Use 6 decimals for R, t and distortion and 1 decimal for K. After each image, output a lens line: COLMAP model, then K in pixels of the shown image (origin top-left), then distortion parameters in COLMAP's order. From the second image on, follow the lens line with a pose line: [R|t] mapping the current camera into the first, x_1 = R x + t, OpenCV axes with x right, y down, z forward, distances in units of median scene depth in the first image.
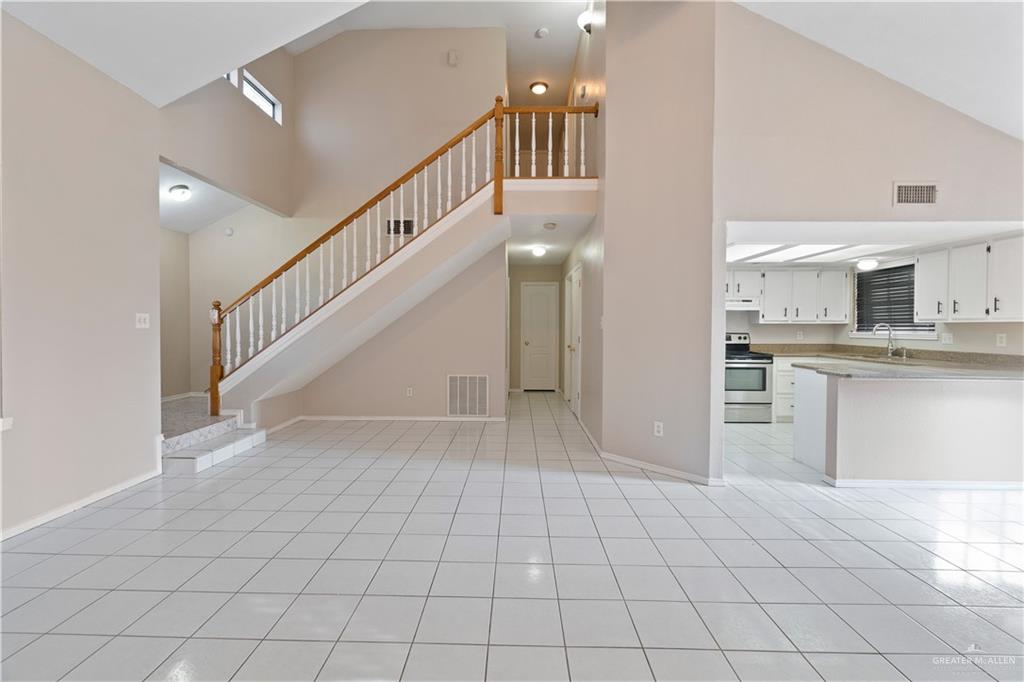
lens RADIAL K [[438.7, 0, 506.2], [0, 438.7, 337.8], [0, 0, 1]] dist [-0.004194, 0.000848]
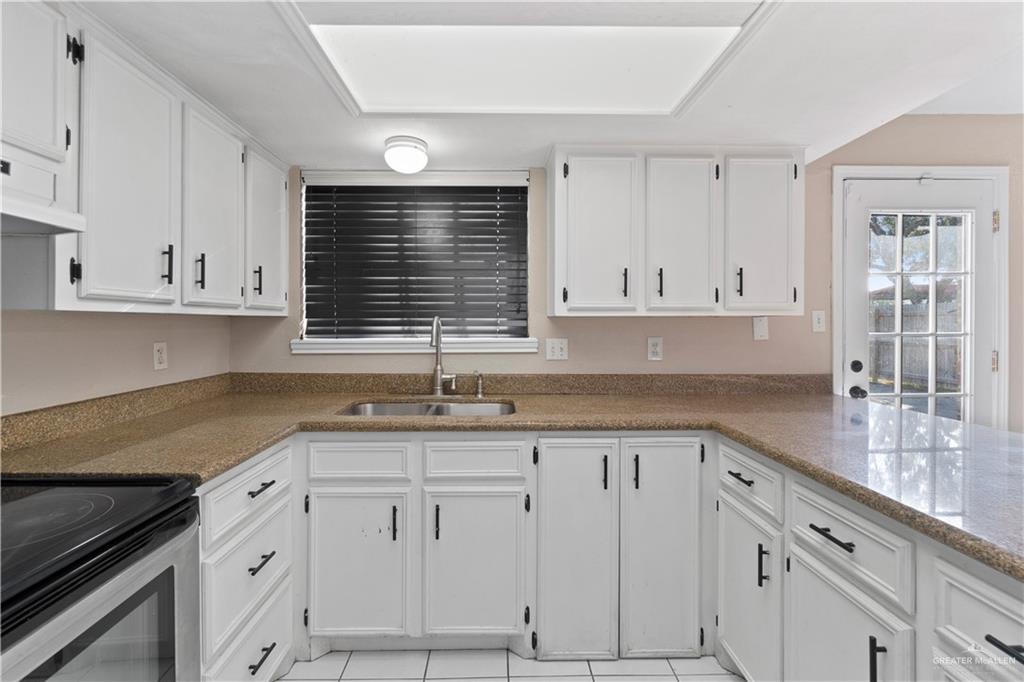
lens RADIAL K [[438.7, 0, 502.7], [0, 438.7, 325.1], [0, 0, 1]] dist [-0.004194, 0.000848]
pose [[-0.047721, -0.007182, 0.998835, 0.501644], [0.024308, 0.999670, 0.008349, -0.029891], [-0.998565, 0.024679, -0.047530, 1.053829]]
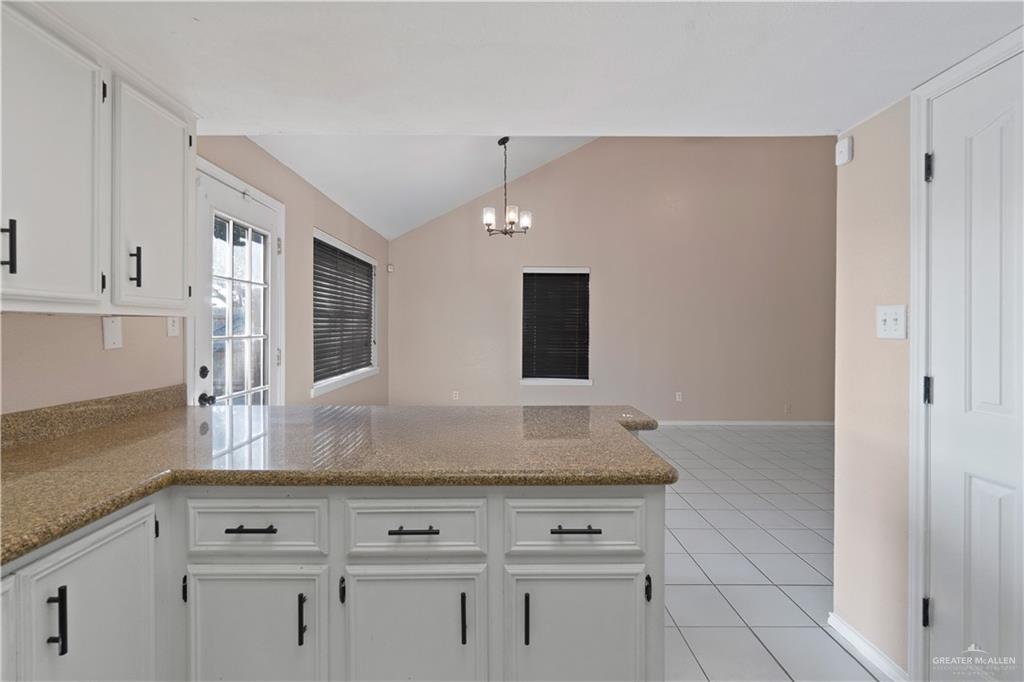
lens RADIAL K [[438.7, 0, 513.1], [0, 438.7, 331.7], [0, 0, 1]] dist [-0.004194, 0.000848]
pose [[-0.999408, -0.008502, -0.033333, 0.670322], [-0.009503, 0.999505, 0.029980, -0.029734], [0.033062, 0.030279, -0.998995, 1.109777]]
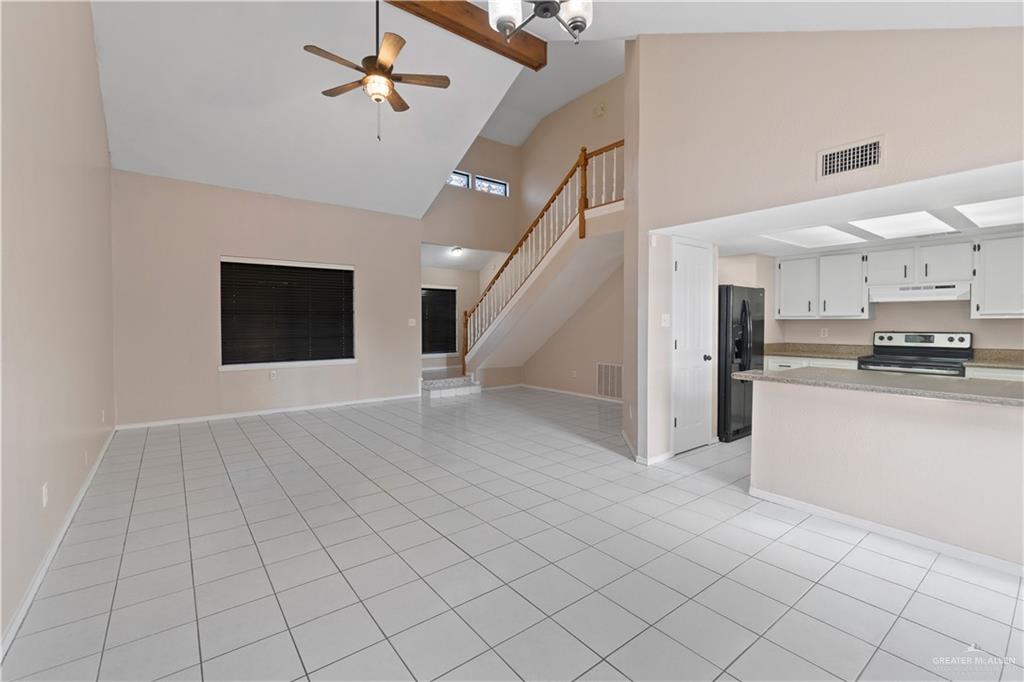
lens RADIAL K [[438.7, 0, 506.5], [0, 438.7, 332.0], [0, 0, 1]] dist [-0.004194, 0.000848]
pose [[0.635202, 0.010765, -0.772271, 0.818931], [-0.016956, 0.999856, -0.000009, 0.001622], [0.772160, 0.013100, 0.635293, 0.000379]]
